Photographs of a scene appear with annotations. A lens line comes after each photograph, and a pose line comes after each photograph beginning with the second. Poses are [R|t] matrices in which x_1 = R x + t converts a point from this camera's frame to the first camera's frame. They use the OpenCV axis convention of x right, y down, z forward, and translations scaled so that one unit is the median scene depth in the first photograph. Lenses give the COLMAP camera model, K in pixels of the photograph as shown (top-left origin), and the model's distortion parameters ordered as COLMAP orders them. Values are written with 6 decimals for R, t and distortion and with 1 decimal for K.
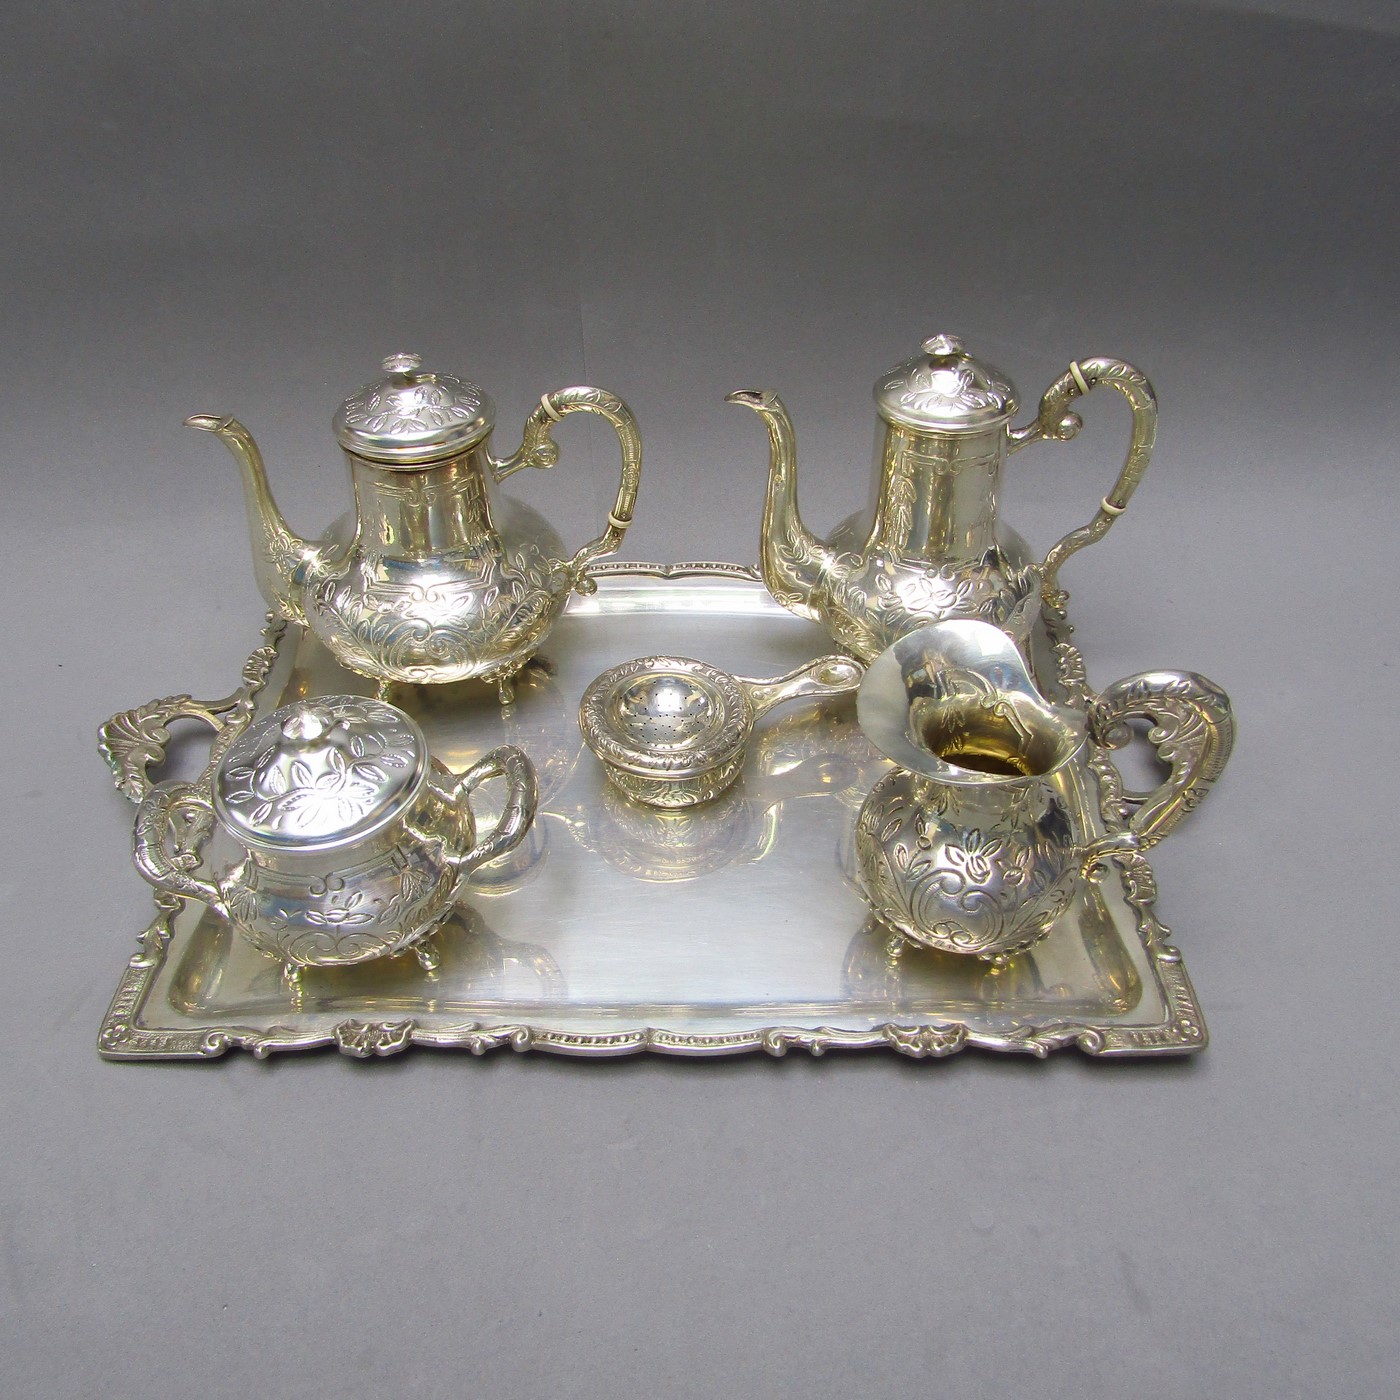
lens RADIAL K [[1341.2, 0, 693.8], [0, 1341.2, 707.3], [0, 0, 1]] dist [-0.023586, 0.000000]
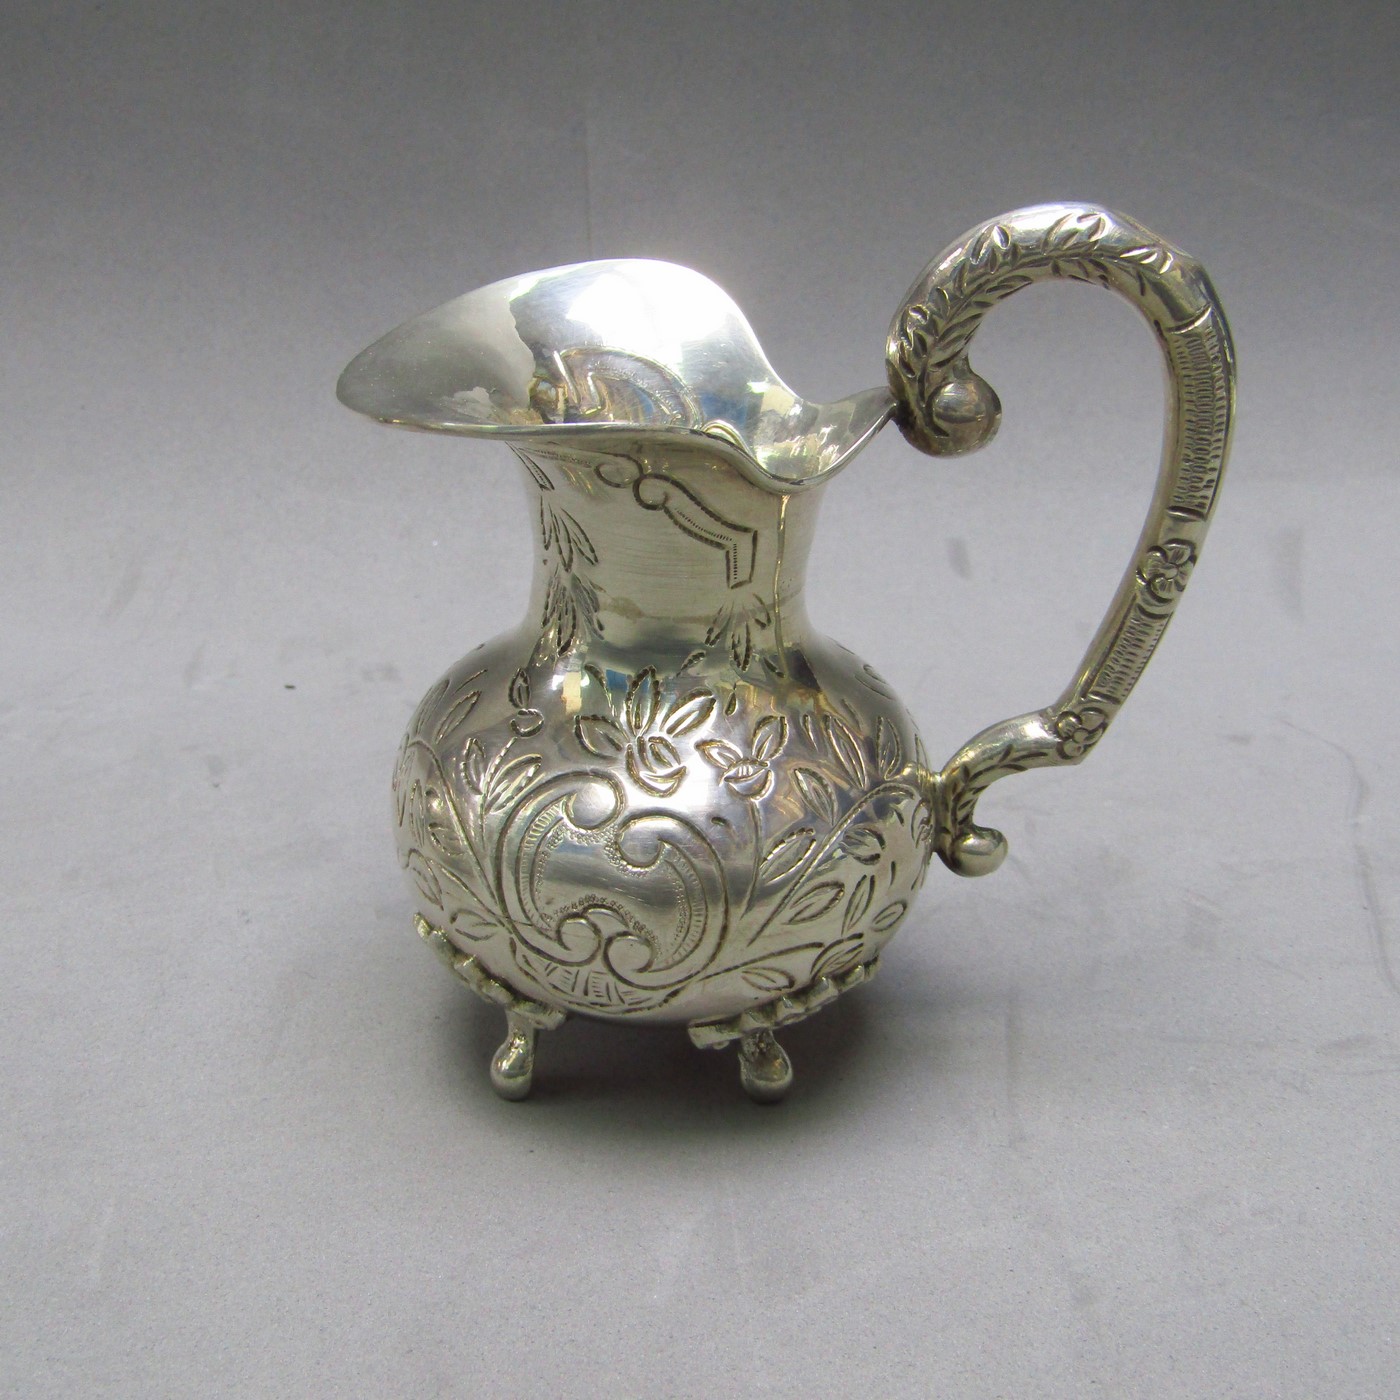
lens RADIAL K [[1872.0, 0, 706.8], [0, 1872.0, 698.8], [0, 0, 1]] dist [-0.025142, 0.000000]
pose [[0.996650, -0.023940, 0.078203, 0.175146], [0.045404, 0.957272, -0.285602, 0.248618], [-0.068025, 0.288196, 0.955152, 0.438432]]
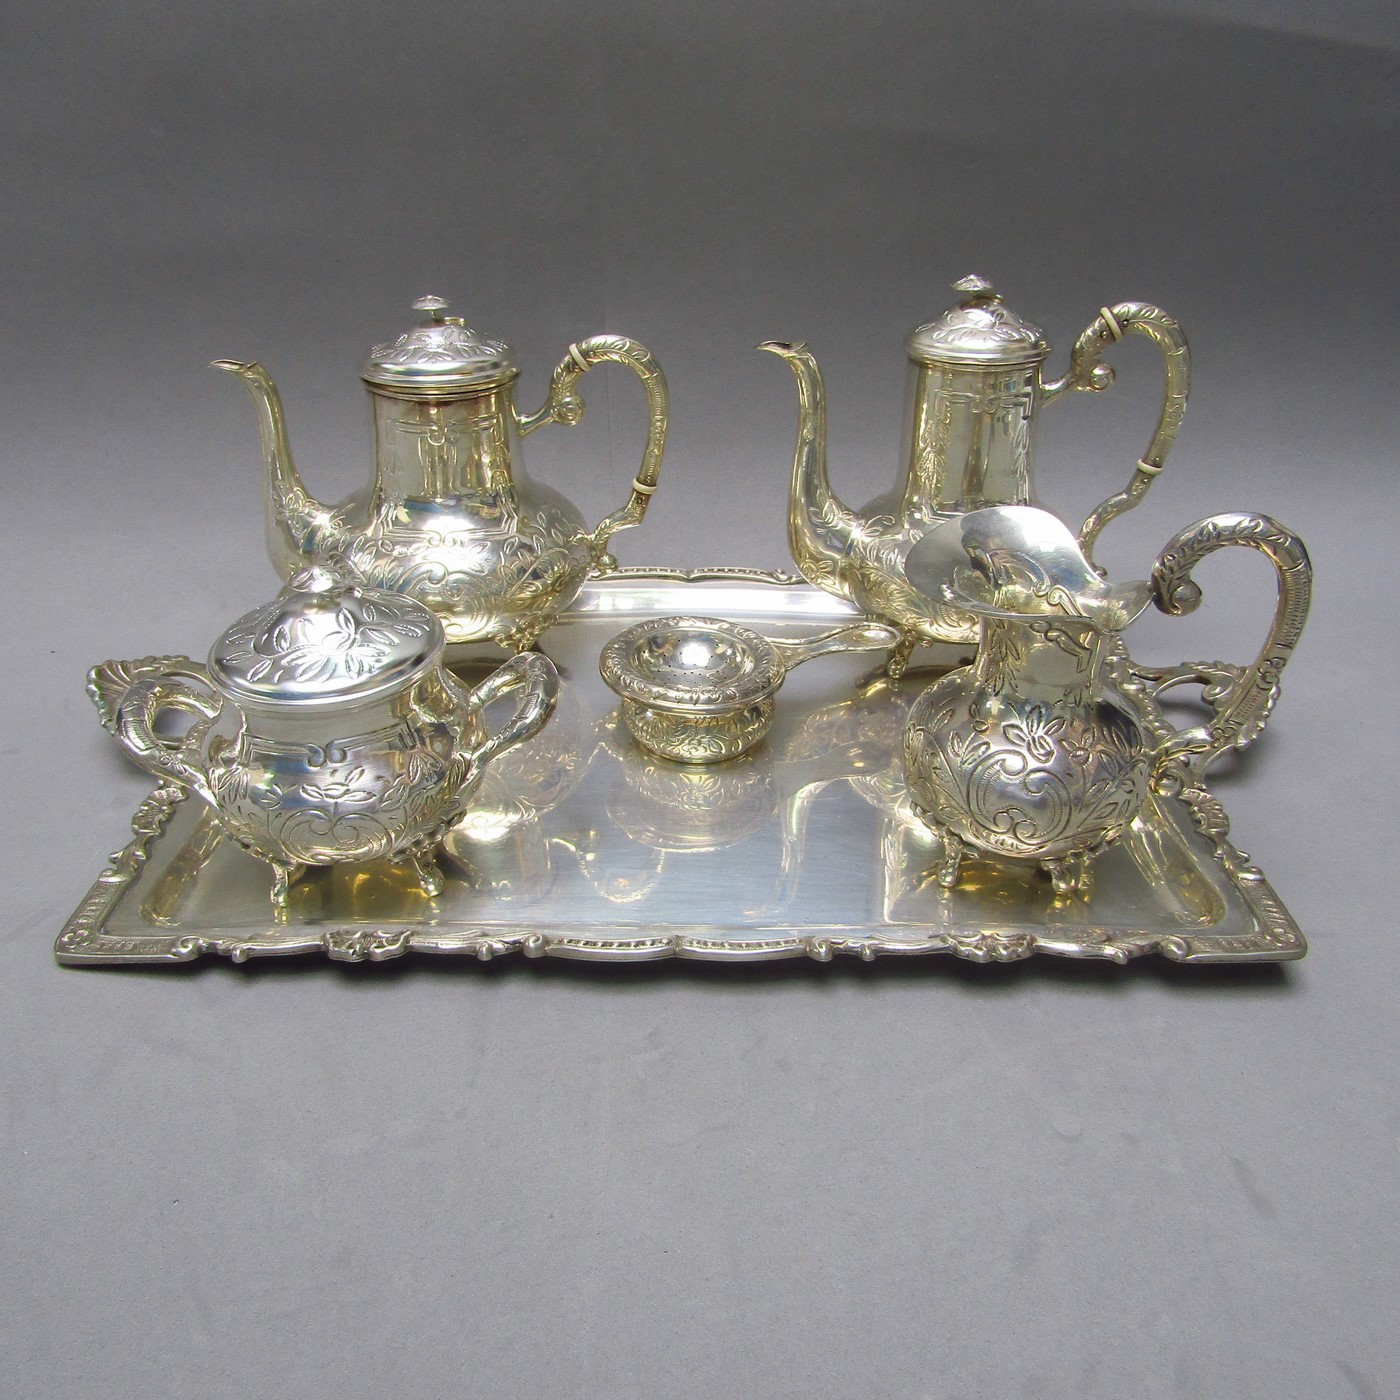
lens RADIAL K [[1341.2, 0, 693.8], [0, 1341.2, 698.2], [0, 0, 1]] dist [-0.023586, 0.000000]
pose [[0.999949, 0.009044, 0.004420, -0.027513], [-0.007951, 0.978869, -0.204332, 0.261993], [-0.006174, 0.204287, 0.978892, 0.094304]]
